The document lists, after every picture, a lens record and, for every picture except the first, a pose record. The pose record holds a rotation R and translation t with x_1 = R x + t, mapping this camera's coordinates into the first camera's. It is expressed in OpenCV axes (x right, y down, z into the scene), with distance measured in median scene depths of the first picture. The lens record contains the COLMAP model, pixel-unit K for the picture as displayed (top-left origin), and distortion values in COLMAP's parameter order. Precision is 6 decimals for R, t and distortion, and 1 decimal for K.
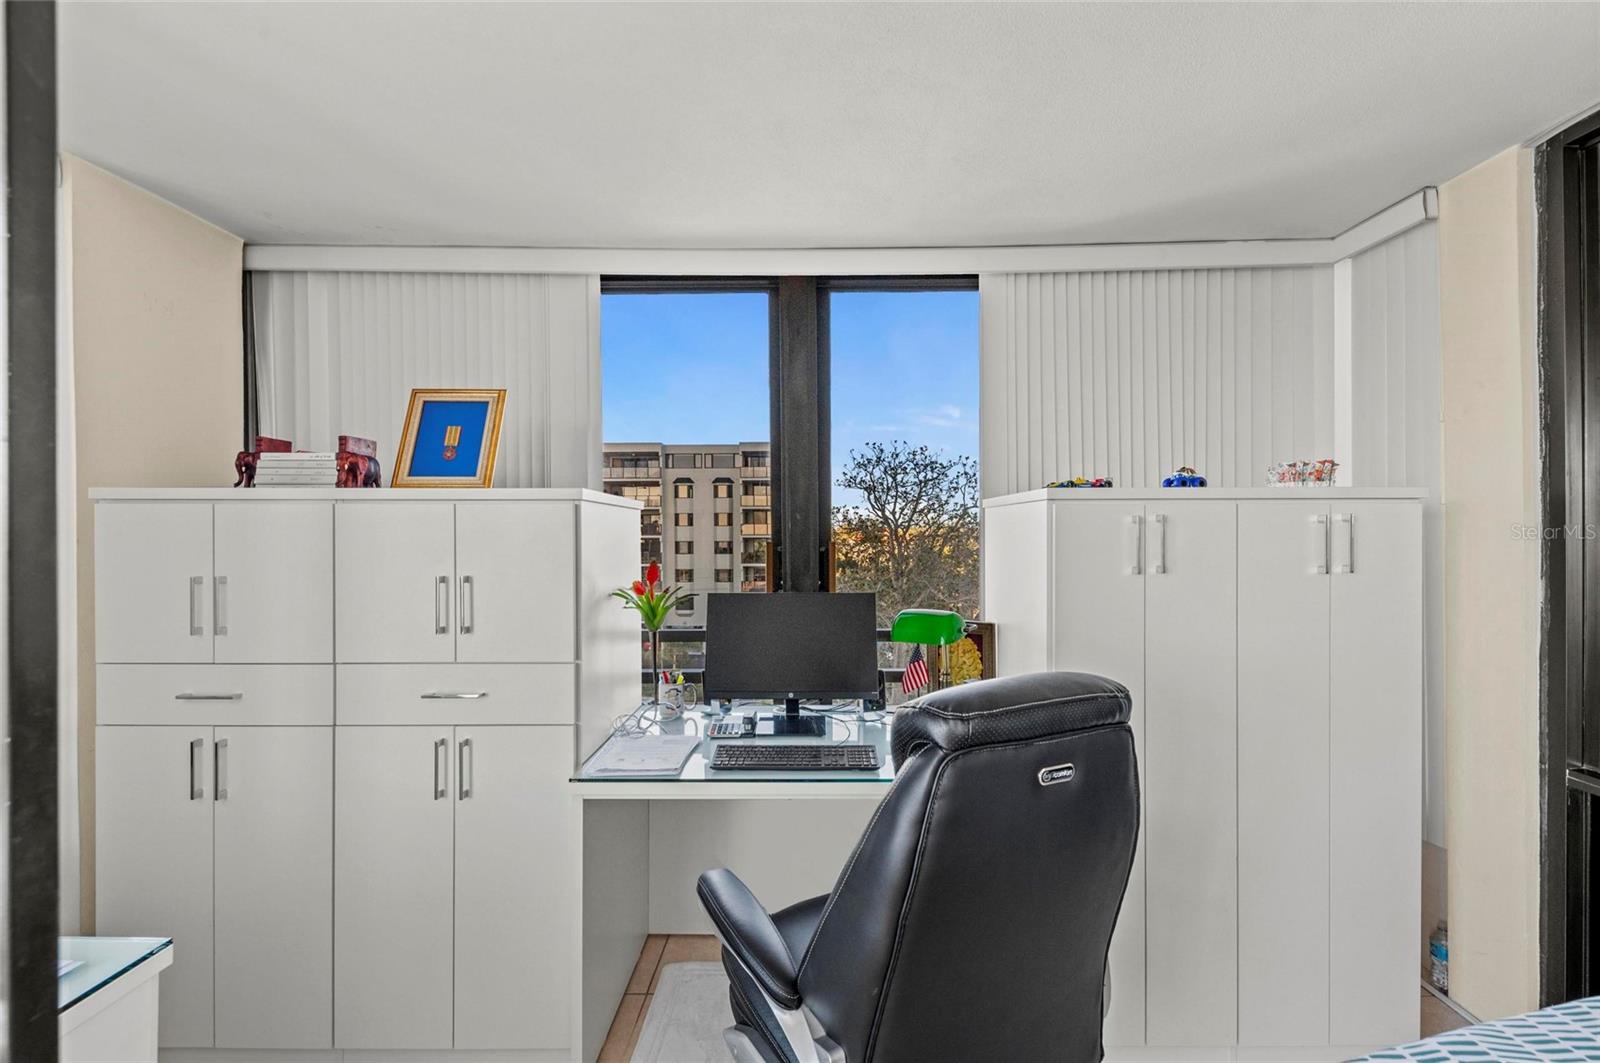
lens RADIAL K [[625.7, 0, 805.1], [0, 625.7, 535.6], [0, 0, 1]] dist [0.005151, -0.003413]
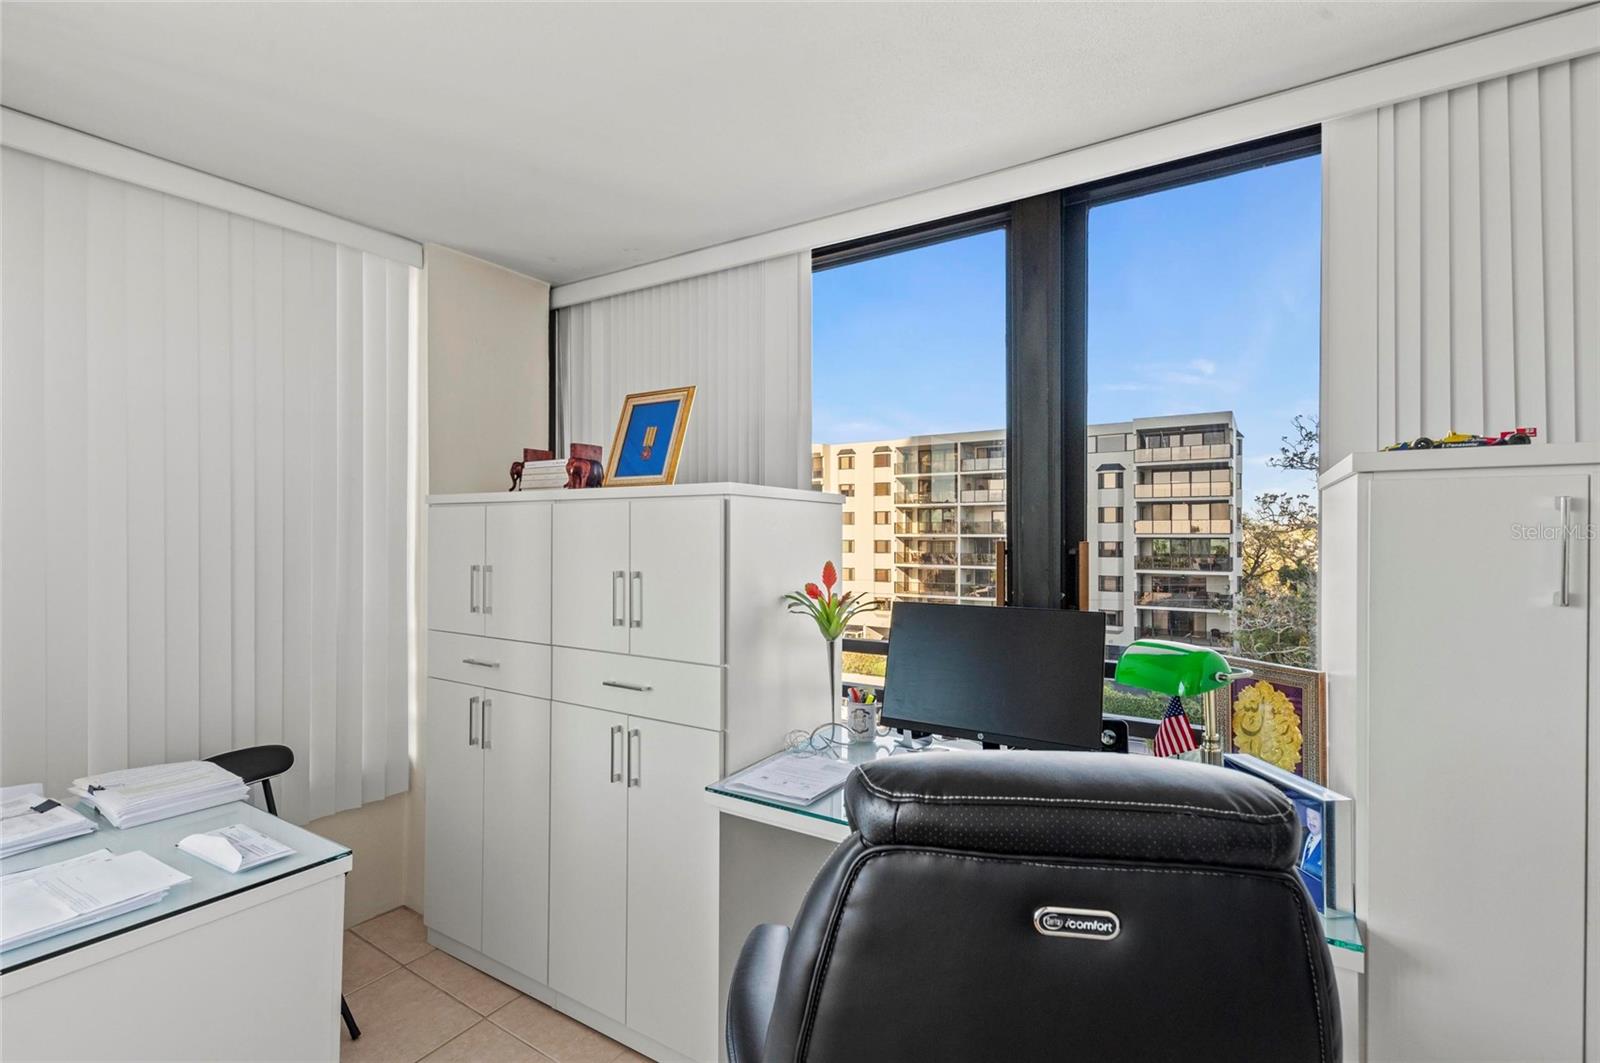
lens RADIAL K [[704.8, 0, 799.8], [0, 704.8, 533.9], [0, 0, 1]] dist [0.003024, 0.000899]
pose [[0.850404, 0.002301, -0.526126, 0.248244], [-0.002653, 0.999996, 0.000085, 0.001939], [0.526124, 0.001323, 0.850407, 0.128856]]
